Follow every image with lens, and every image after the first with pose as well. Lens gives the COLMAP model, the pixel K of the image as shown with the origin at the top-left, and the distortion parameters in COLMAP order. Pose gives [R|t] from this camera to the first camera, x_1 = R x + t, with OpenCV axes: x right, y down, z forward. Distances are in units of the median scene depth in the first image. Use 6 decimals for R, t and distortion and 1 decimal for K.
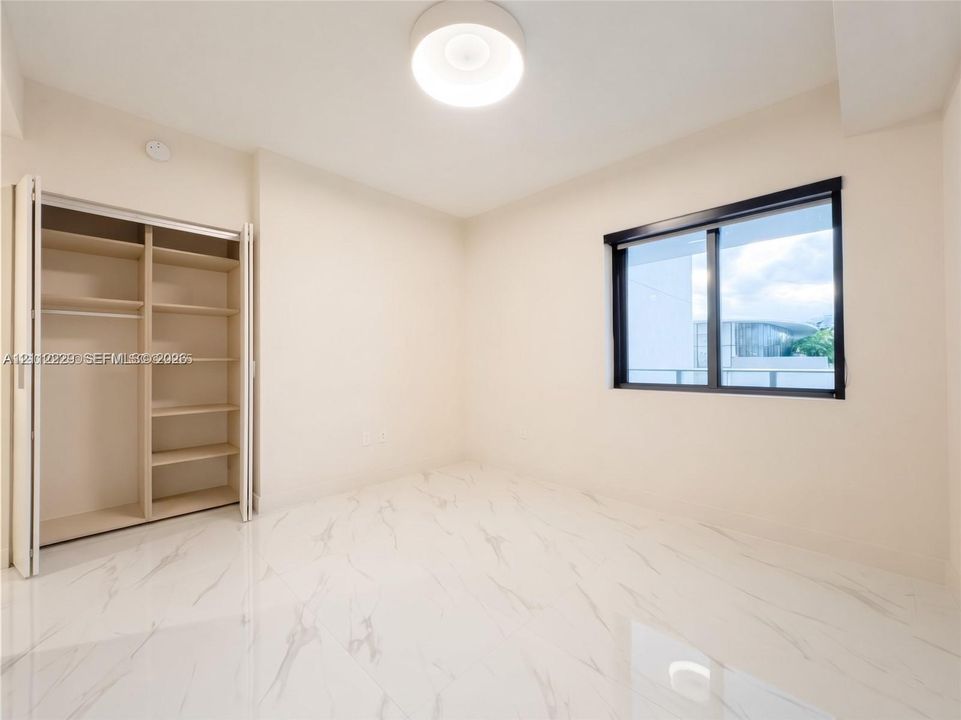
lens RADIAL K [[384.2, 0, 480.5], [0, 384.2, 360.0], [0, 0, 1]] dist [0.000402, 0.000010]
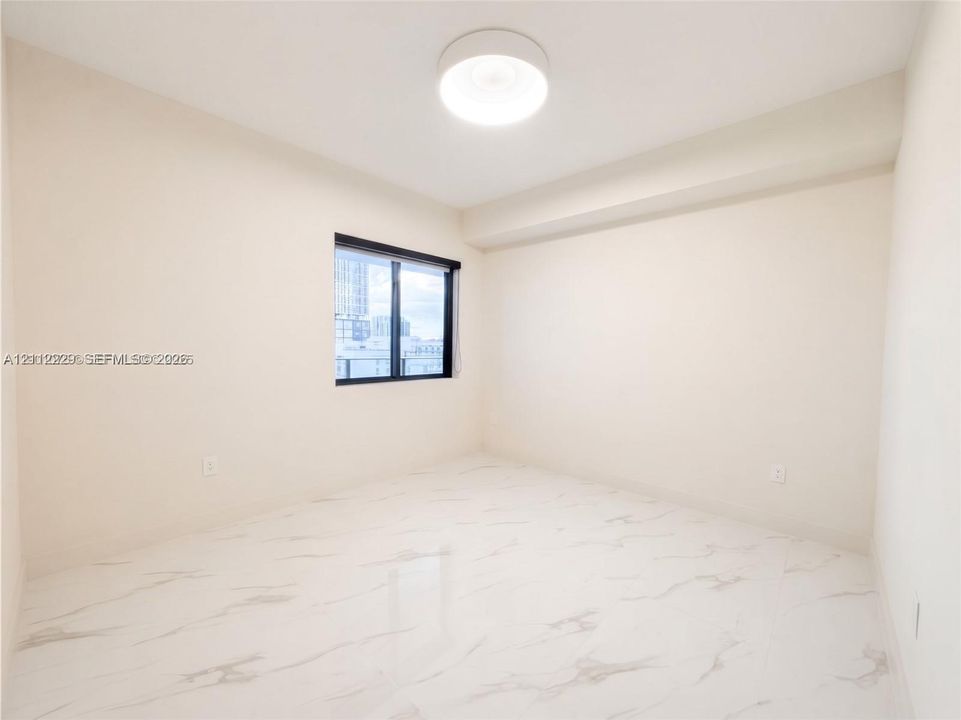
lens RADIAL K [[384.2, 0, 480.5], [0, 384.2, 360.0], [0, 0, 1]] dist [0.000402, 0.000010]
pose [[-0.032428, -0.031688, 0.998972, -0.925203], [-0.019882, 0.999320, 0.031054, -0.048283], [-0.999276, -0.018854, -0.033036, 0.884884]]
